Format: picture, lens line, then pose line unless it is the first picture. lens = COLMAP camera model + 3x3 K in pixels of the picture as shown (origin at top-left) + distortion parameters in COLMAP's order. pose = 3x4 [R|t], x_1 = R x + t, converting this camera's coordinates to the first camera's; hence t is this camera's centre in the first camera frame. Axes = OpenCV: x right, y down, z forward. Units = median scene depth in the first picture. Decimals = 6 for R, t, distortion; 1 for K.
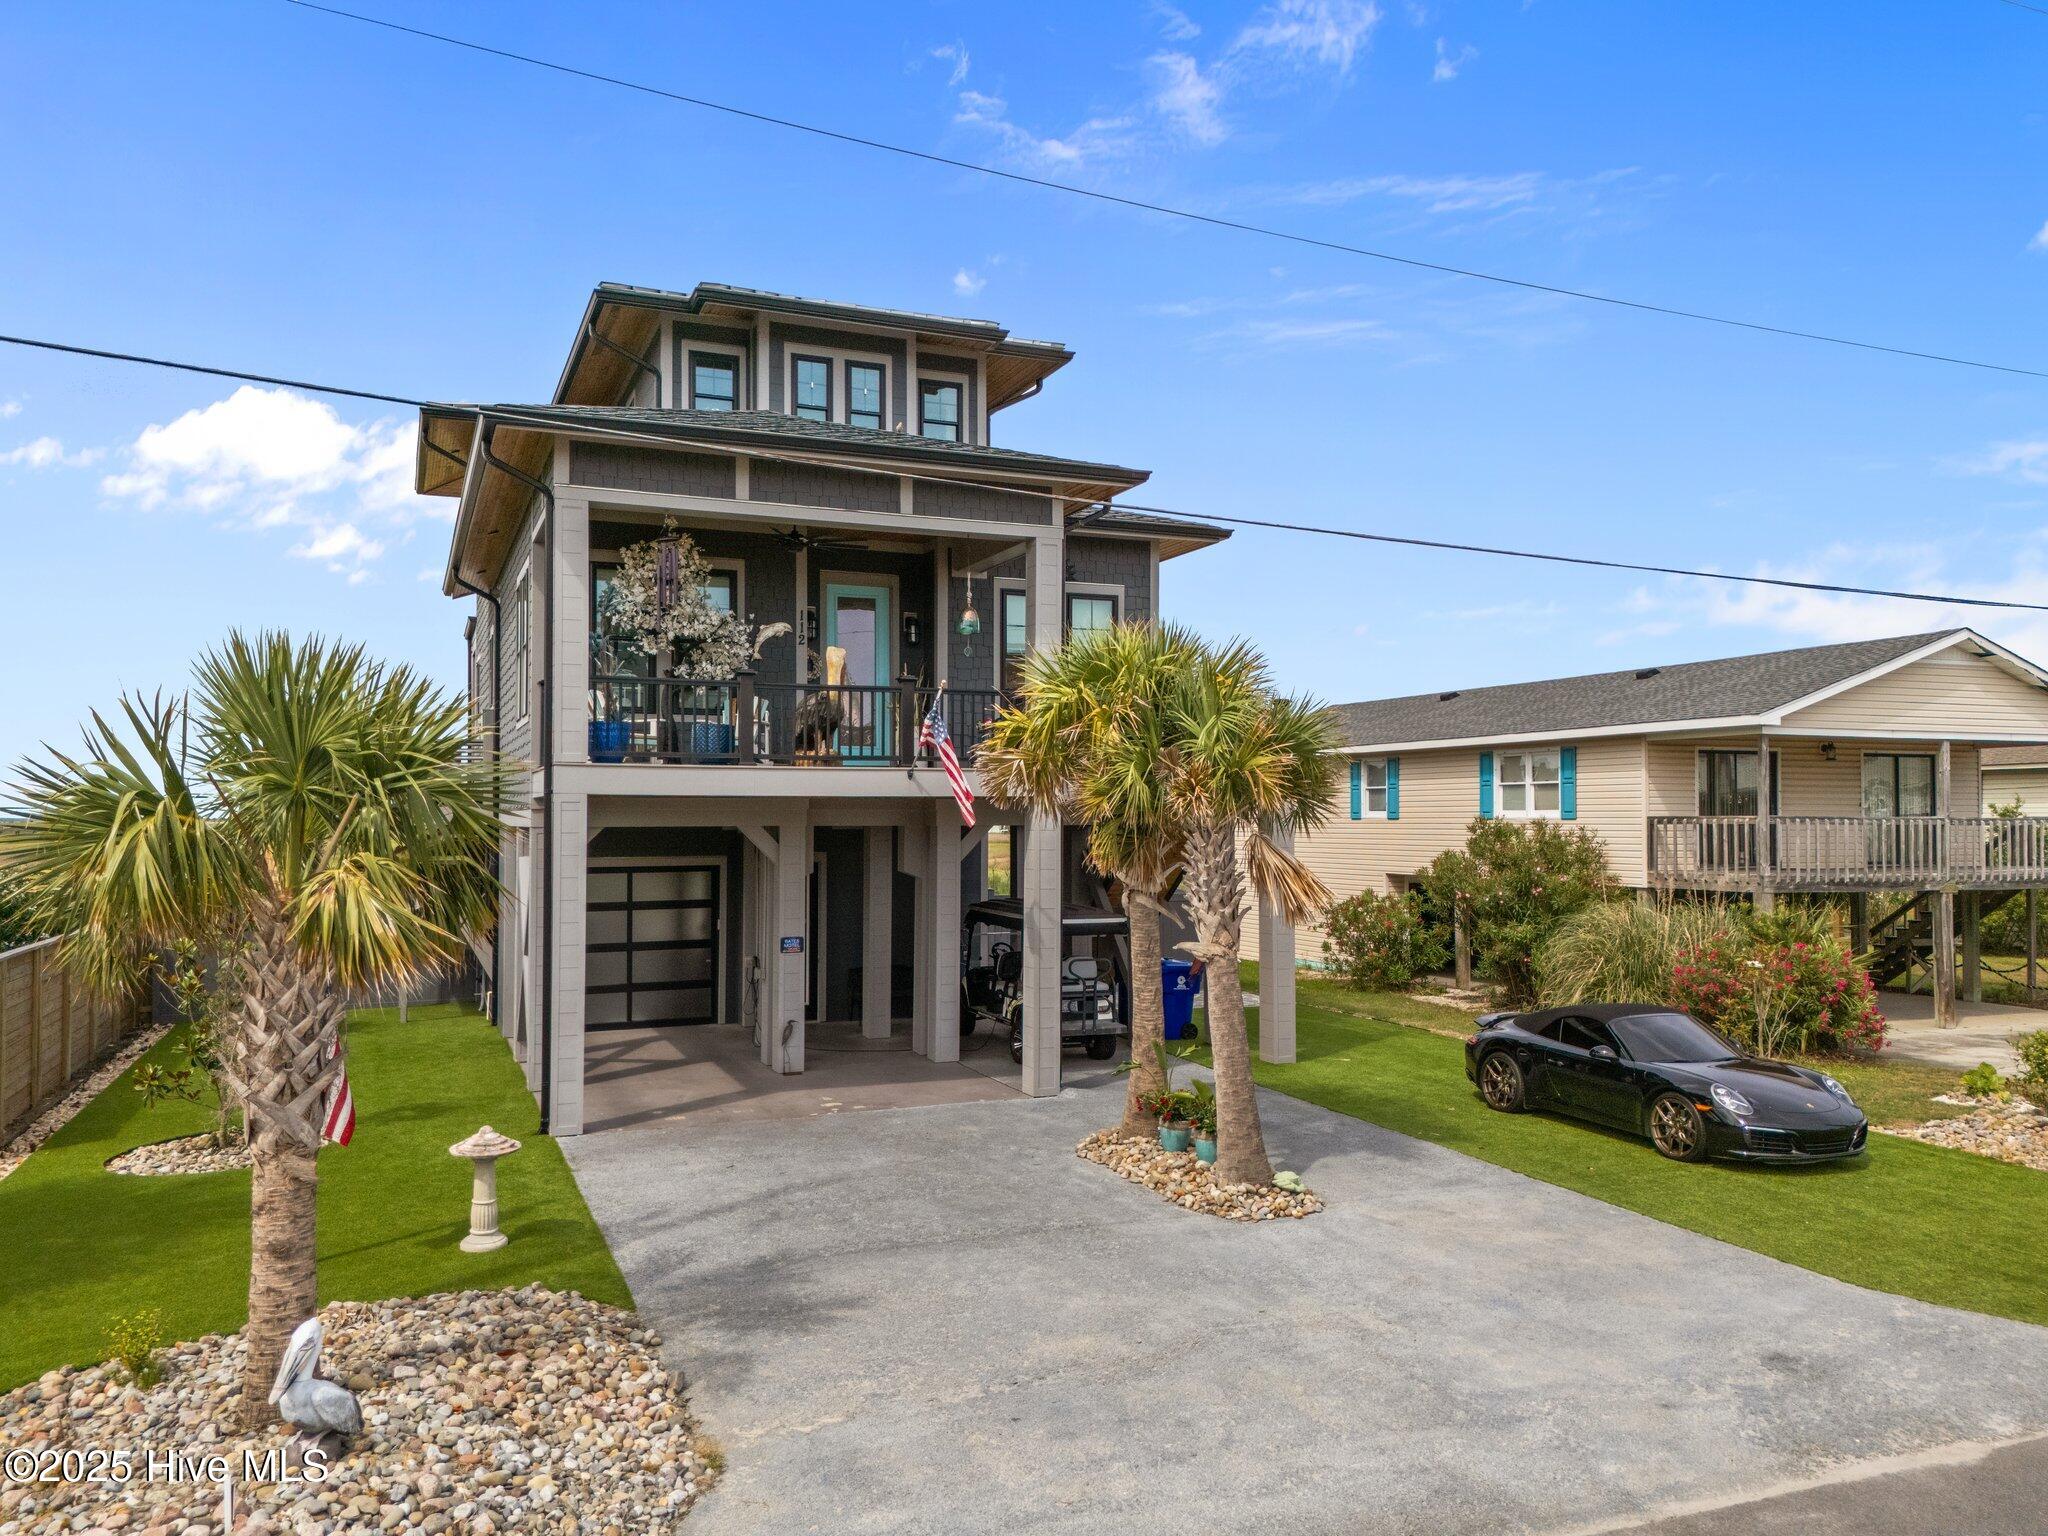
lens RADIAL K [[1507.5, 0, 1024.0], [0, 1507.5, 768.0], [0, 0, 1]] dist [0.068803, -0.041695]
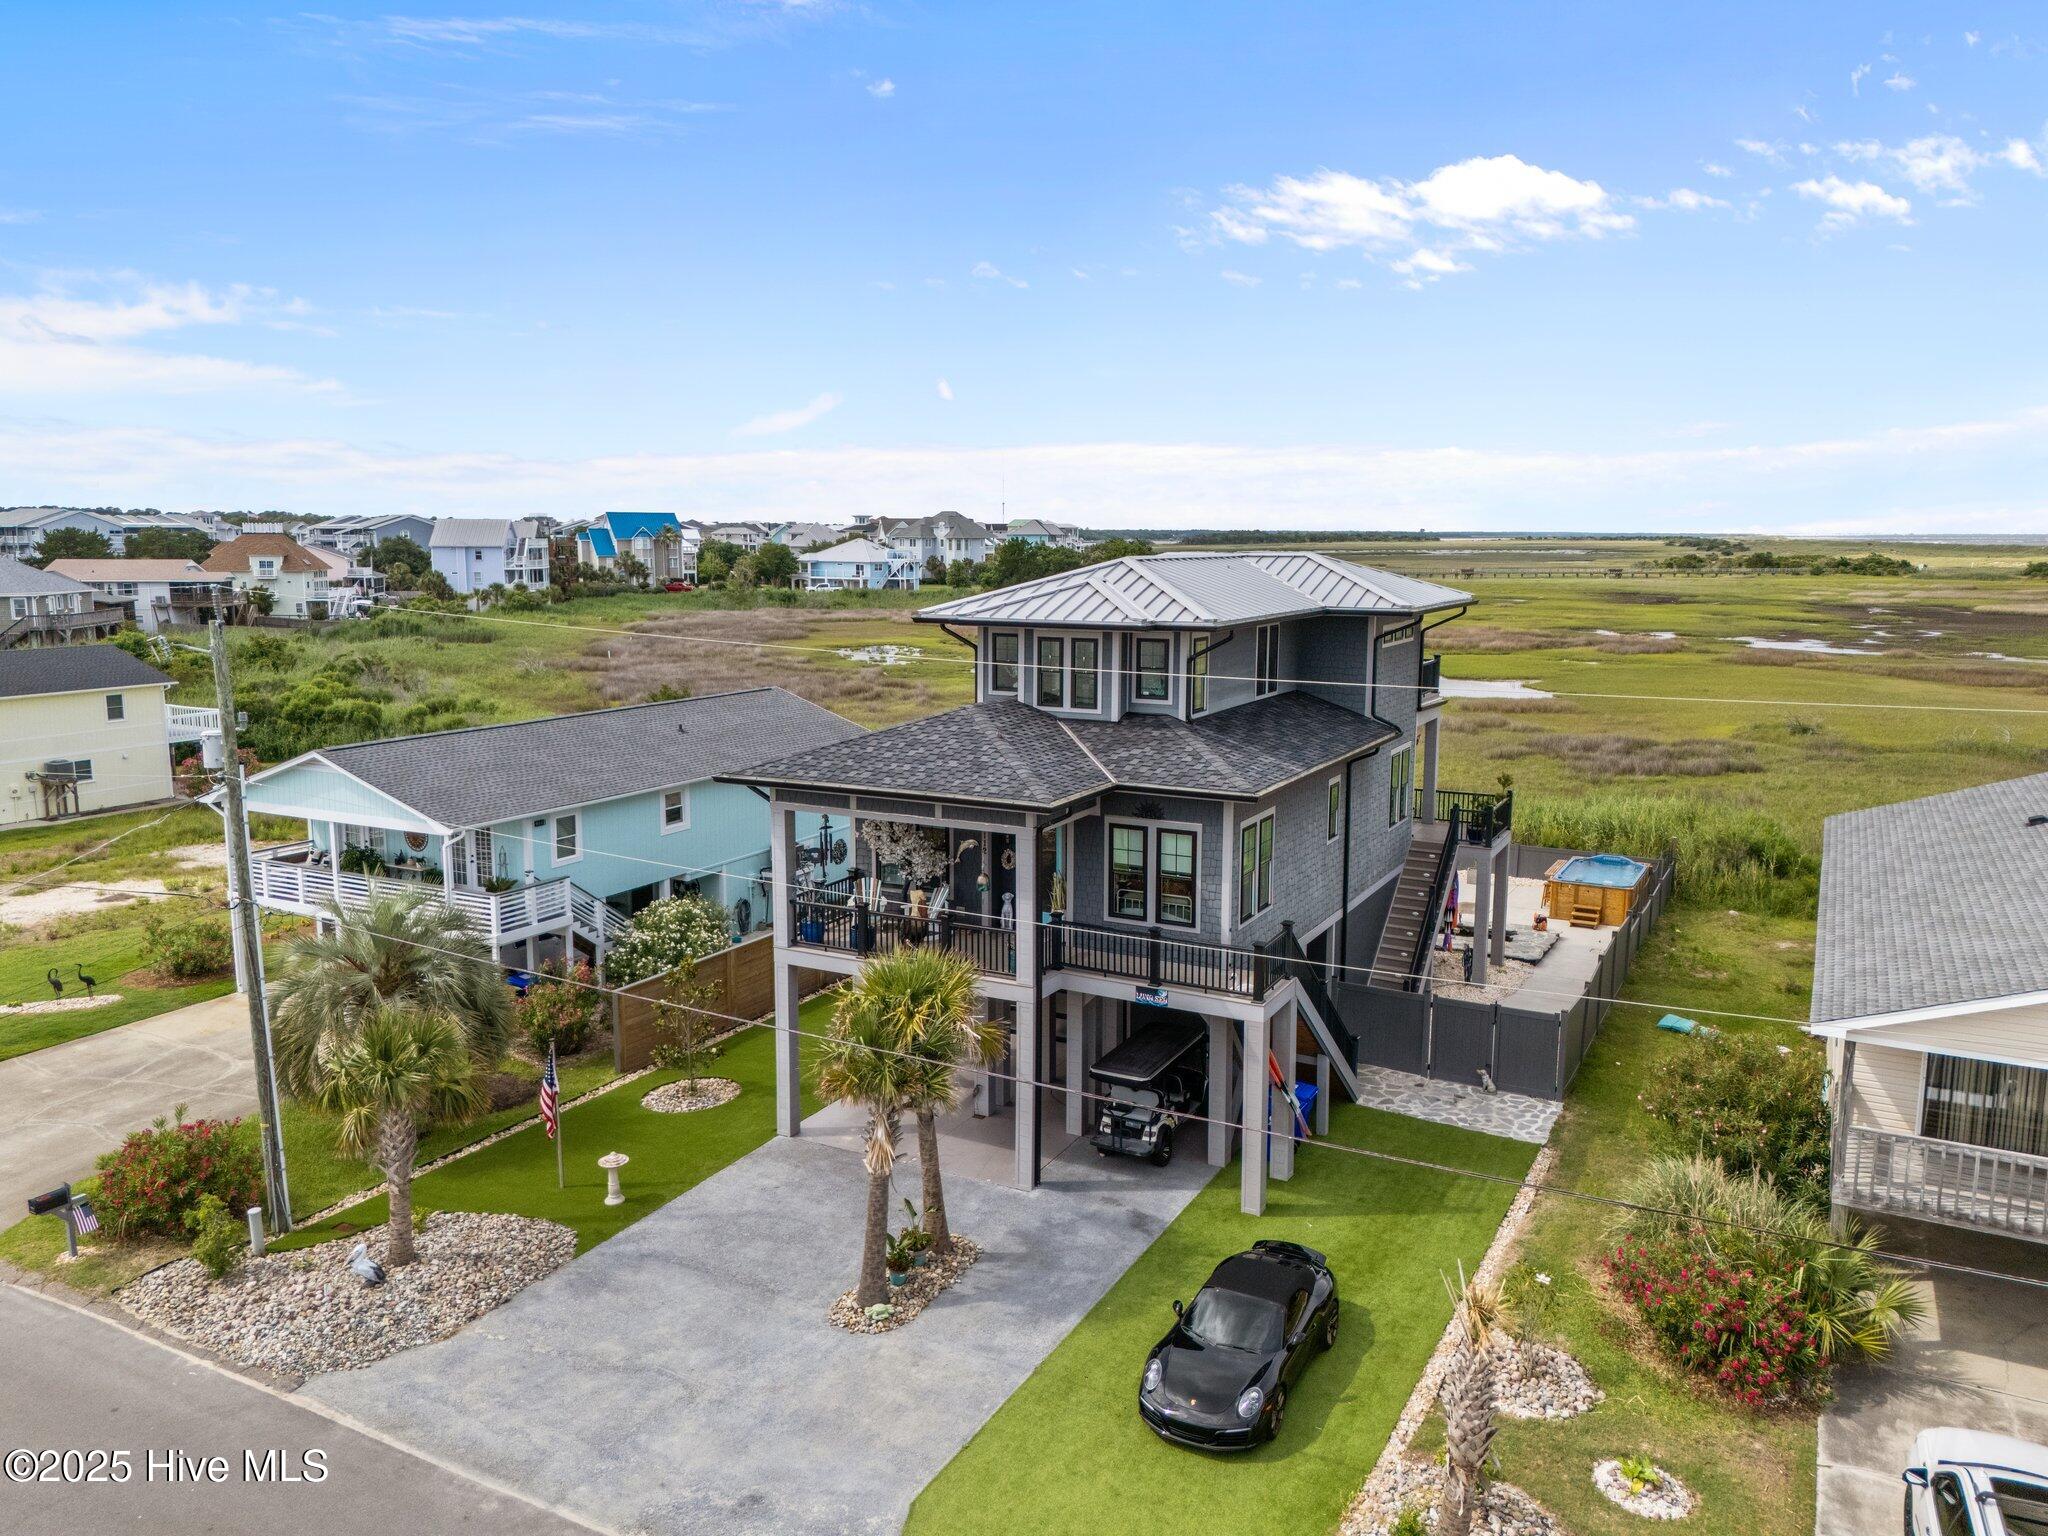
lens RADIAL K [[1505.4, 0, 1024.7], [0, 1505.4, 744.8], [0, 0, 1]] dist [0.070623, -0.060433]
pose [[0.633245, 0.107787, -0.766409, 1.934664], [0.026378, 0.986674, 0.160559, -0.809284], [0.773502, -0.121890, 0.621963, 0.145500]]
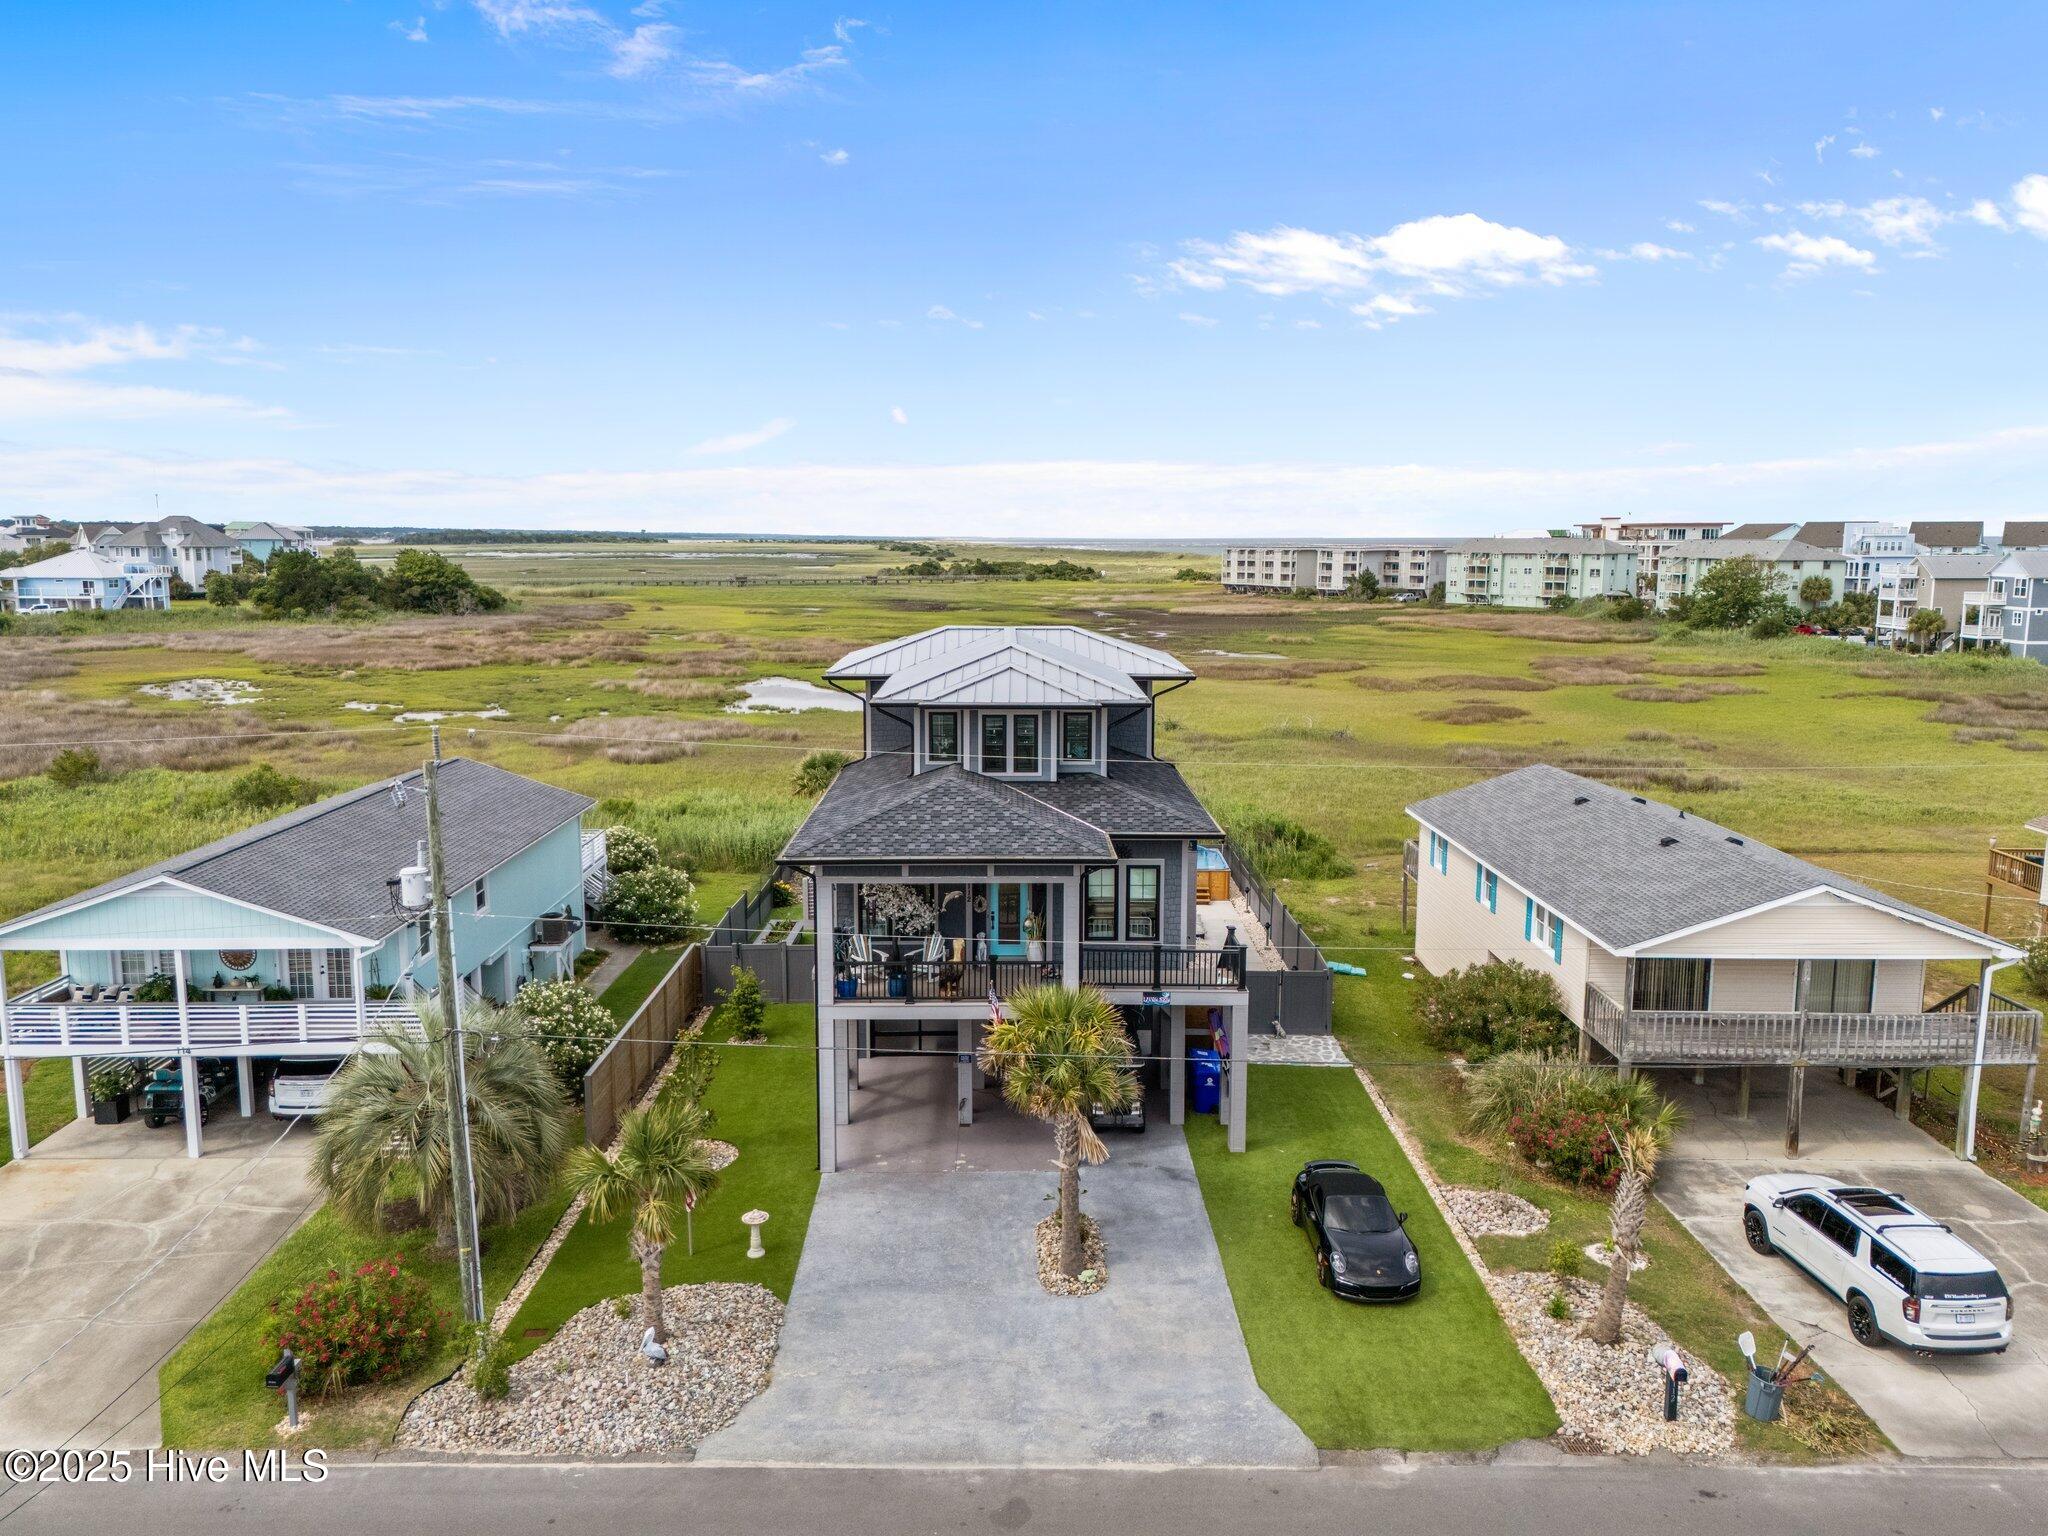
lens RADIAL K [[1504.7, 0, 1024.0], [0, 1504.7, 768.0], [0, 0, 1]] dist [0.086447, -0.086930]
pose [[0.927782, 0.059772, -0.368304, 1.061038], [0.010077, 0.982712, 0.184869, -1.063055], [0.372987, -0.175229, 0.911140, -1.125245]]
